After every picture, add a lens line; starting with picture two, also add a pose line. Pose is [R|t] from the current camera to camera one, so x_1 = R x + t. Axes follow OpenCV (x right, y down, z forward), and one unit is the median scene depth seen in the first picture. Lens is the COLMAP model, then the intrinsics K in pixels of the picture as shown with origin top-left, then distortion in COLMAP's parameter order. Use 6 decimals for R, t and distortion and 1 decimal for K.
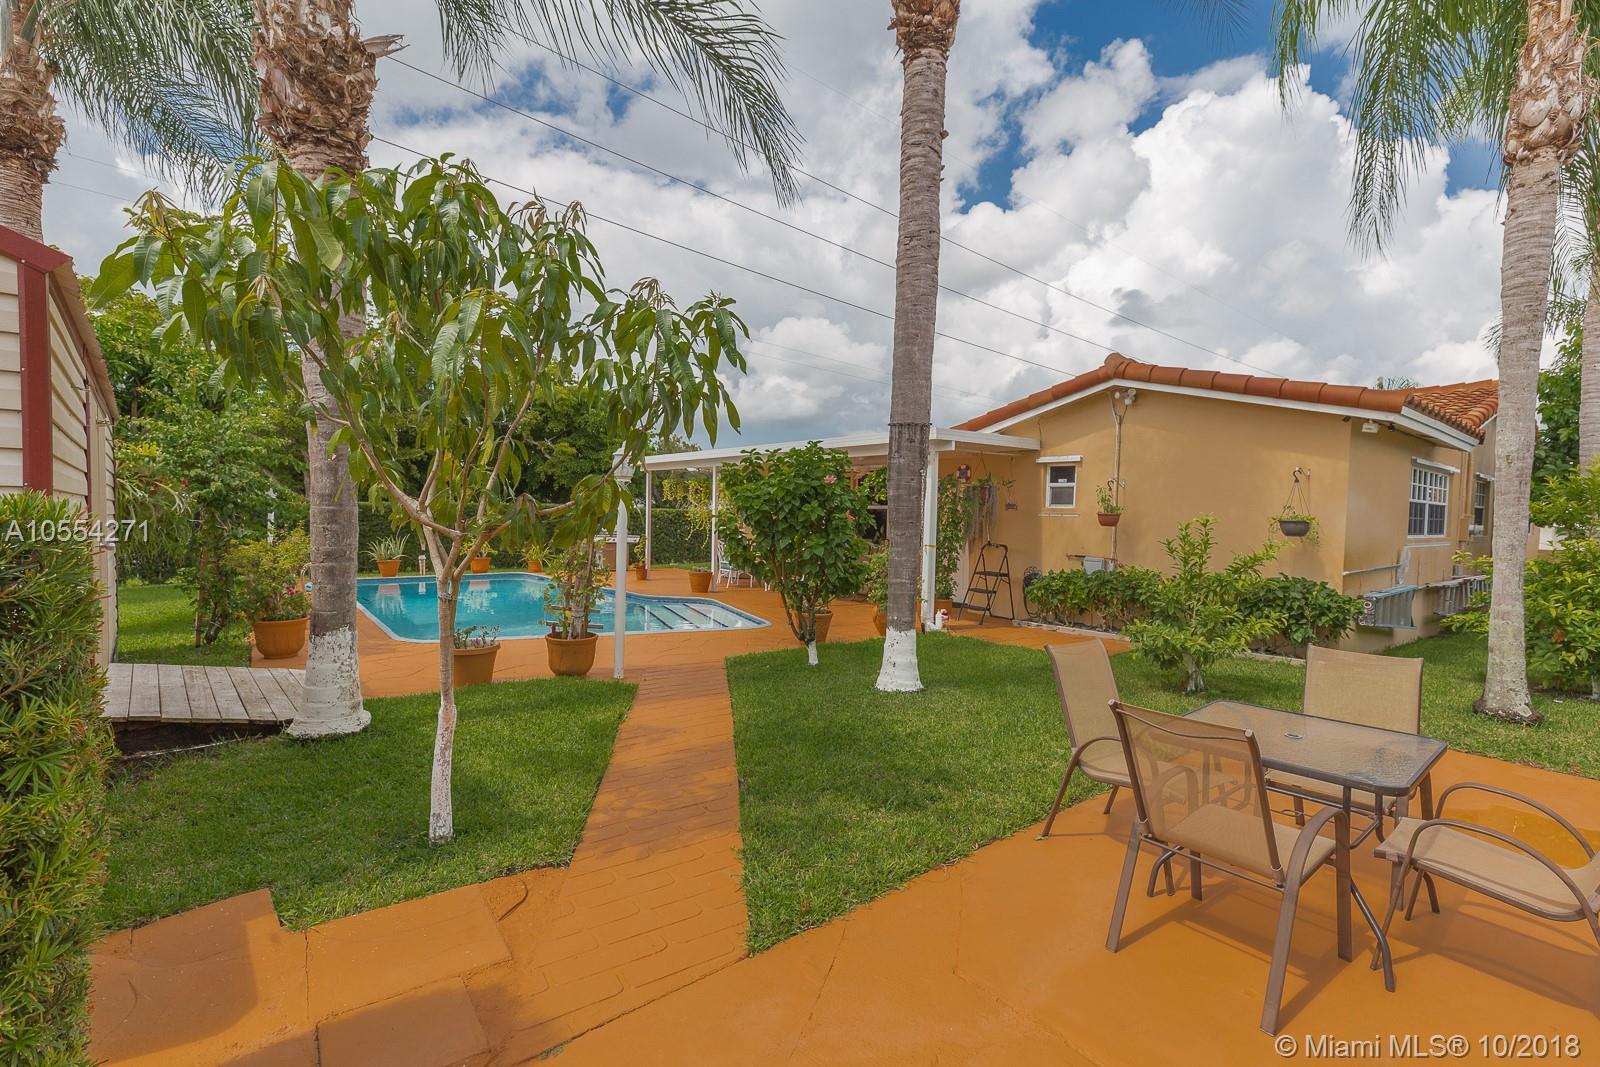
lens RADIAL K [[780.5, 0, 800.5], [0, 780.5, 506.0], [0, 0, 1]] dist [0.013596, -0.000659]
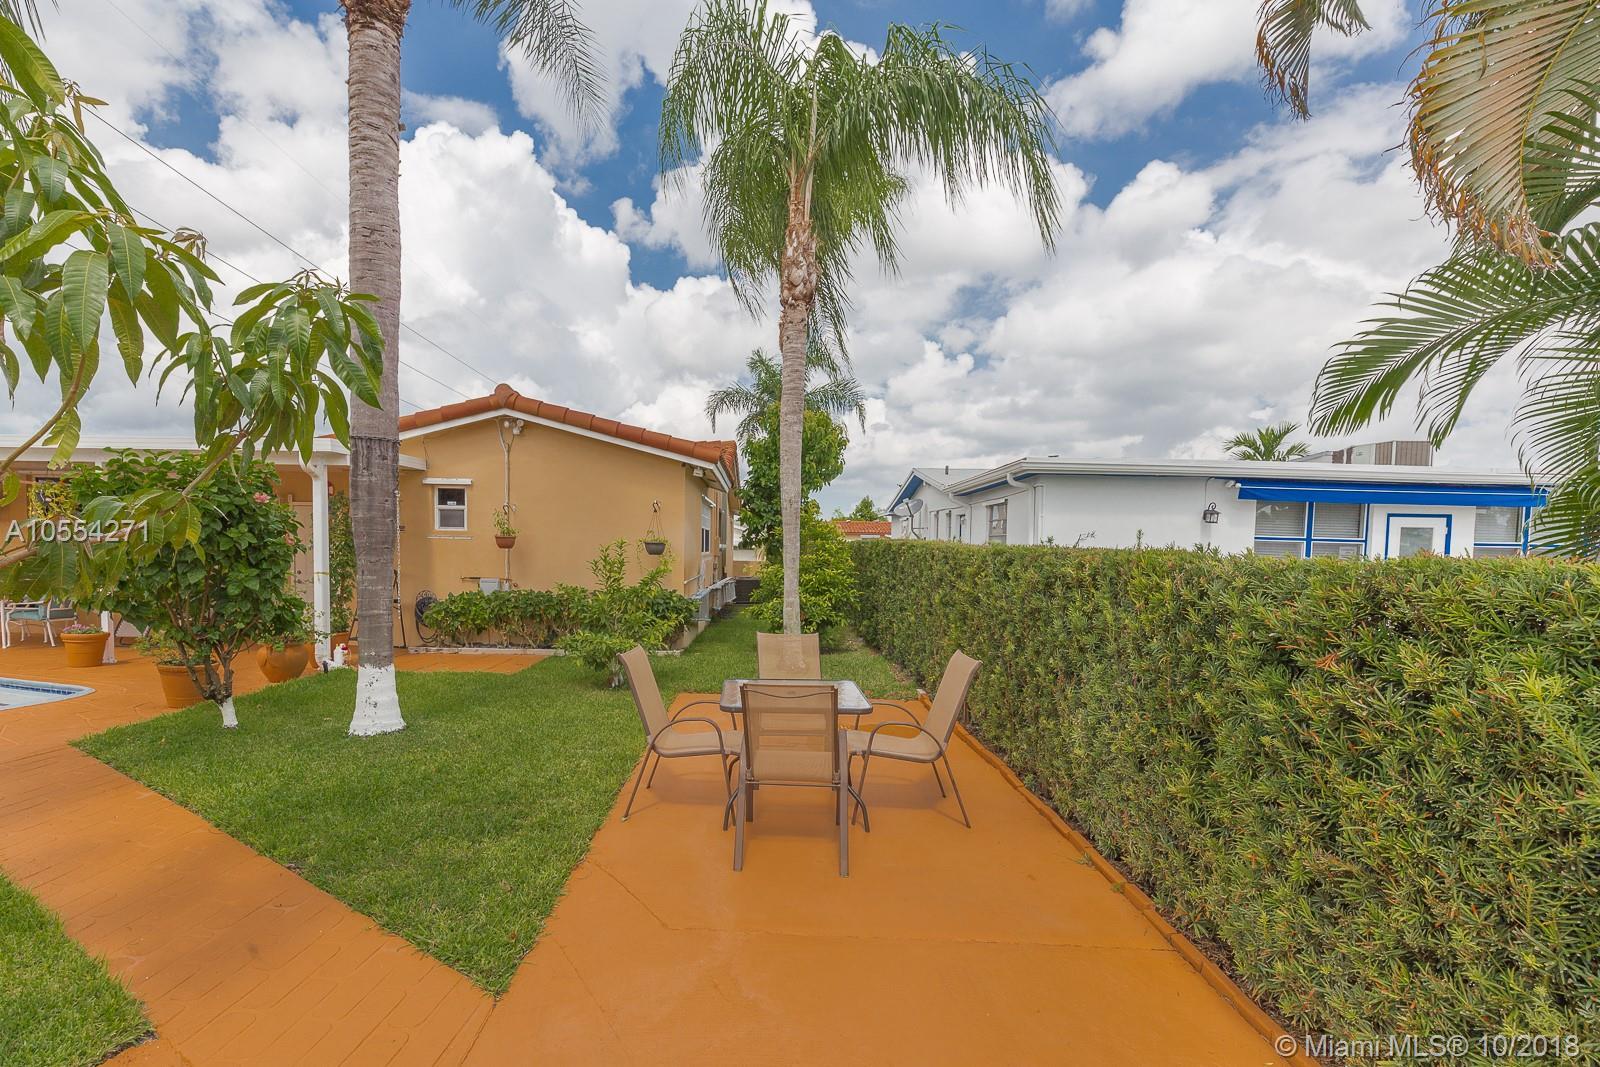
lens RADIAL K [[780.5, 0, 797.3], [0, 780.5, 539.0], [0, 0, 1]] dist [0.013596, -0.000659]
pose [[0.617872, -0.002377, 0.786275, -0.199488], [-0.011163, 0.999868, 0.011794, -0.003716], [-0.786200, -0.016065, 0.617764, 0.039385]]
